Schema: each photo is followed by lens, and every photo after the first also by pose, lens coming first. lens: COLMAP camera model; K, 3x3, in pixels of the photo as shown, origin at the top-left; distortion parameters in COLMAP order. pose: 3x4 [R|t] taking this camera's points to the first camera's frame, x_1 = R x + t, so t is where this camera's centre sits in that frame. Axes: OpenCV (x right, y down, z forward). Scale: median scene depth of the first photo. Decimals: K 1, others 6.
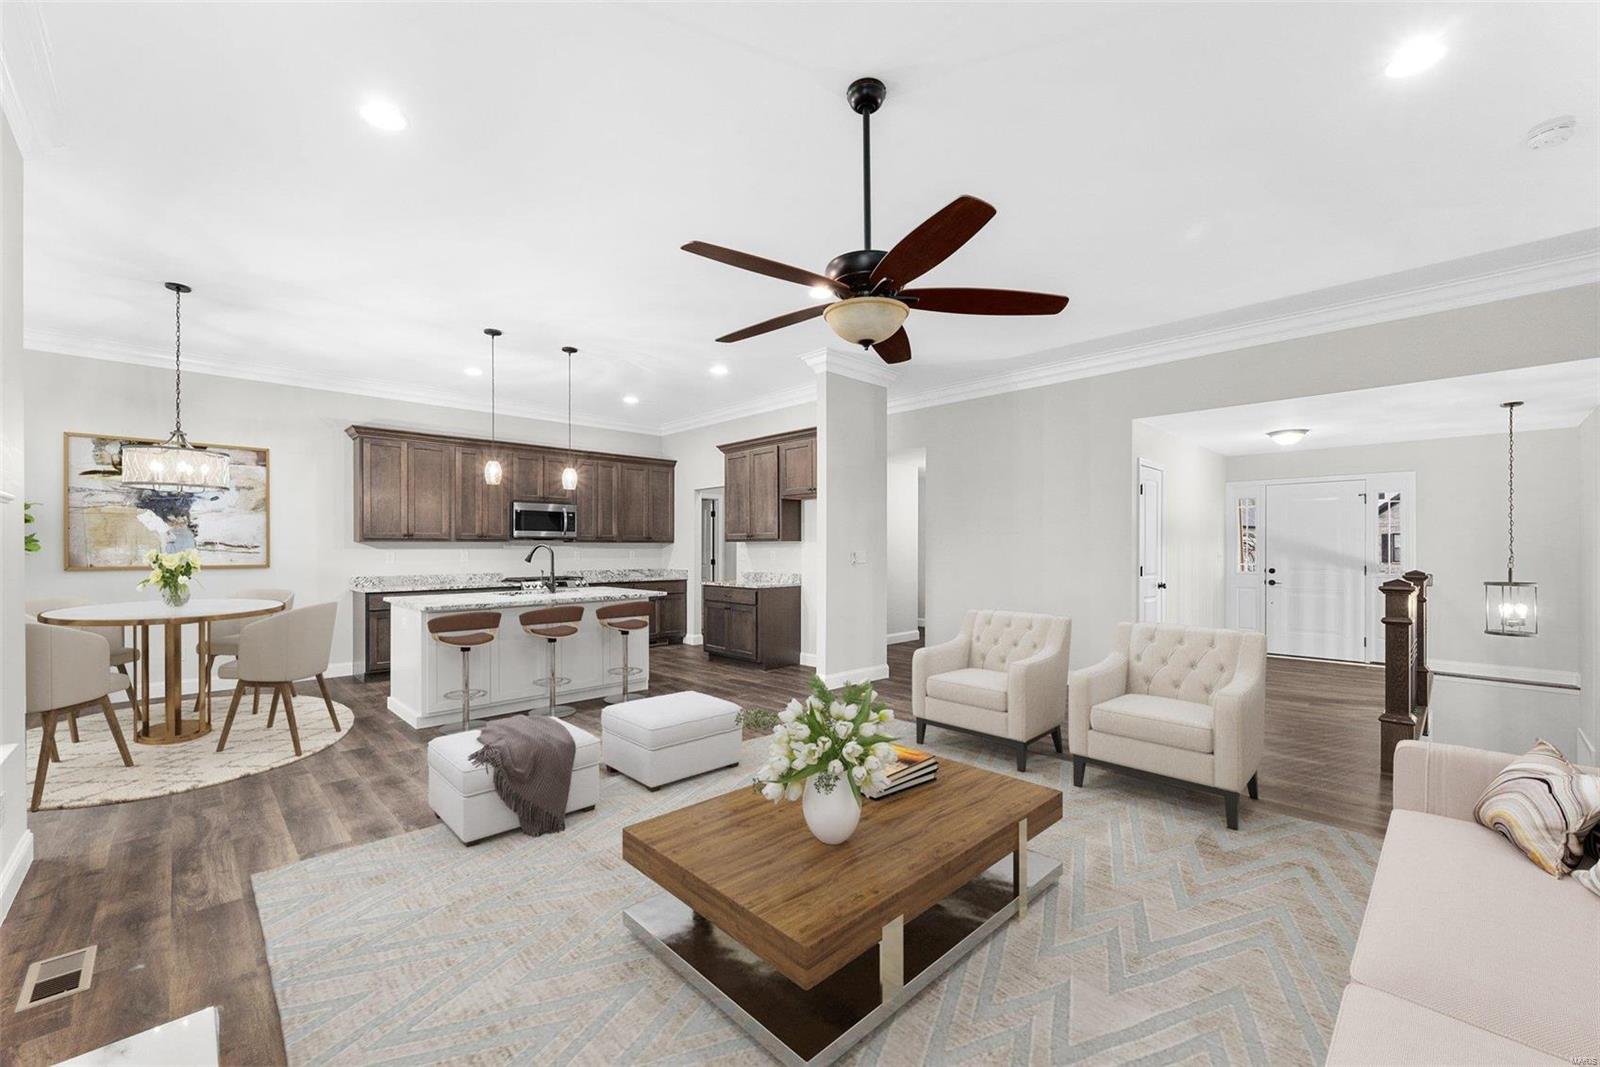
lens RADIAL K [[633.5, 0, 799.8], [0, 633.5, 548.2], [0, 0, 1]] dist [-0.003222, 0.000094]
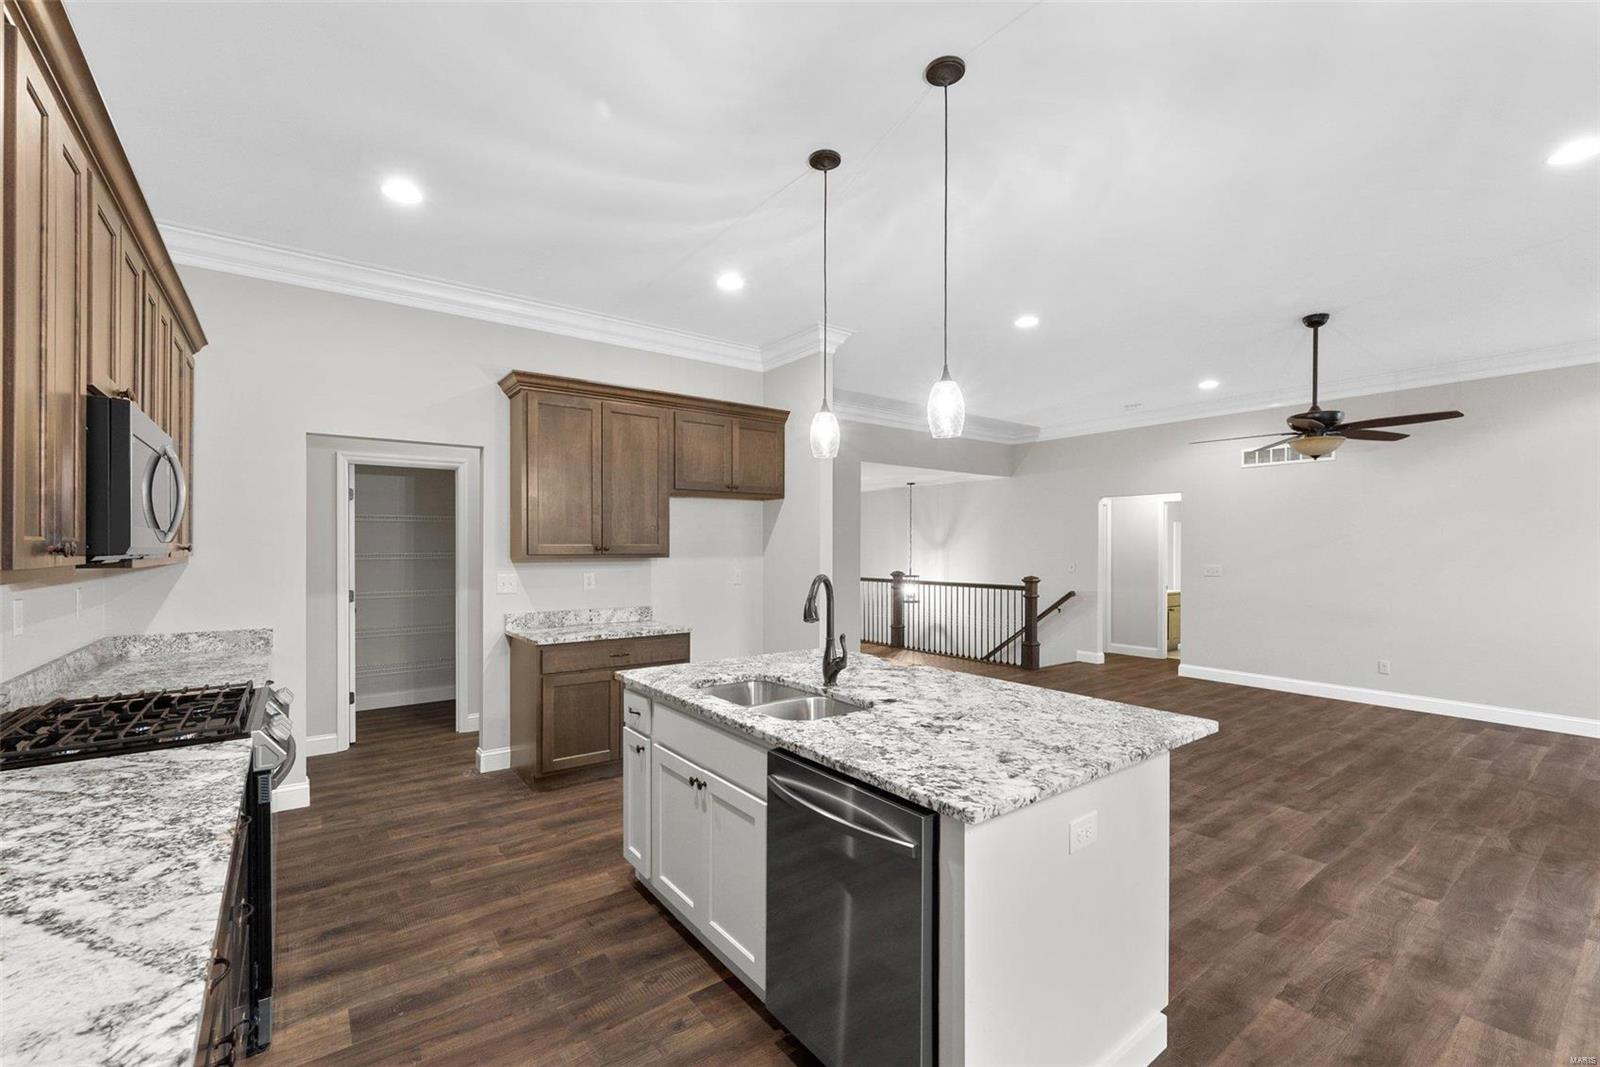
lens RADIAL K [[664.6, 0, 794.3], [0, 664.6, 551.7], [0, 0, 1]] dist [-0.001747, 0.000687]
pose [[0.137592, -0.005335, 0.990475, -0.677338], [-0.002119, 0.999982, 0.005680, -0.021005], [-0.990487, -0.002881, 0.137578, 0.756091]]
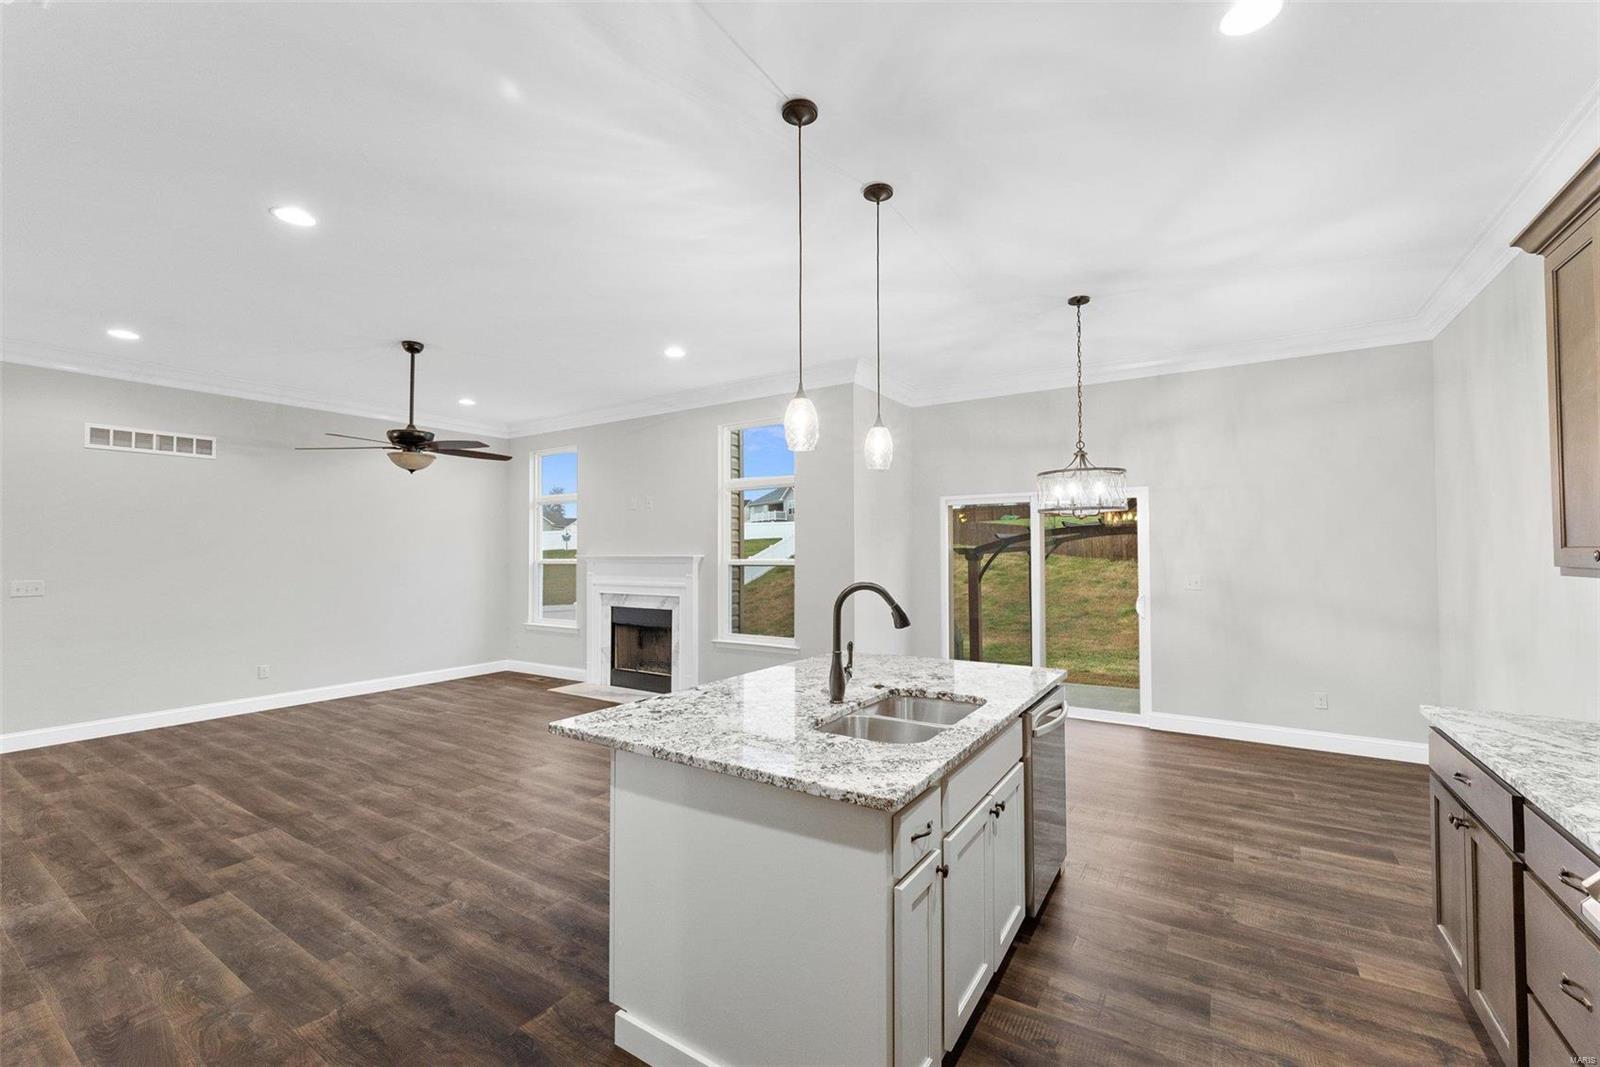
lens RADIAL K [[664.6, 0, 799.4], [0, 664.6, 537.8], [0, 0, 1]] dist [-0.001747, 0.000687]
pose [[-0.975810, -0.000463, -0.218620, -0.212364], [0.004132, 0.999780, -0.020563, -0.022688], [0.218582, -0.020969, -0.975593, 1.120634]]
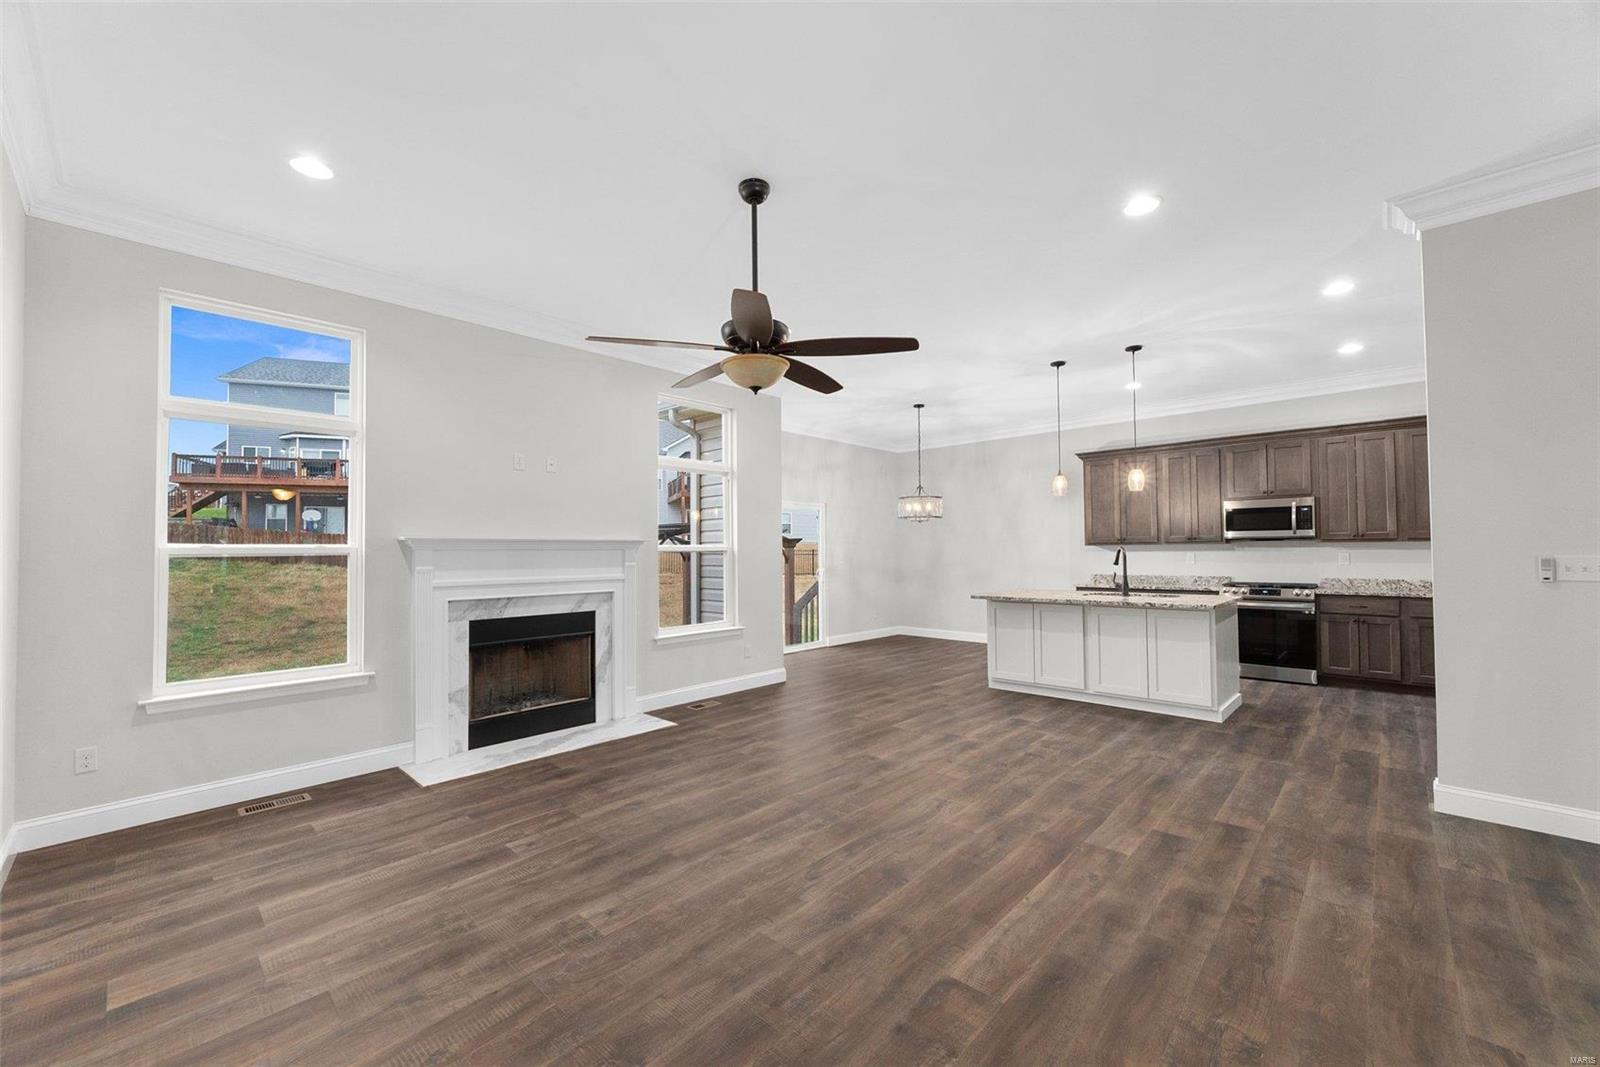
lens RADIAL K [[633.5, 0, 803.2], [0, 633.5, 539.4], [0, 0, 1]] dist [-0.003222, 0.000094]
pose [[0.052067, -0.020767, -0.998428, 0.454549], [0.006963, 0.999767, -0.020431, -0.001784], [0.998619, -0.005888, 0.052199, 0.349200]]
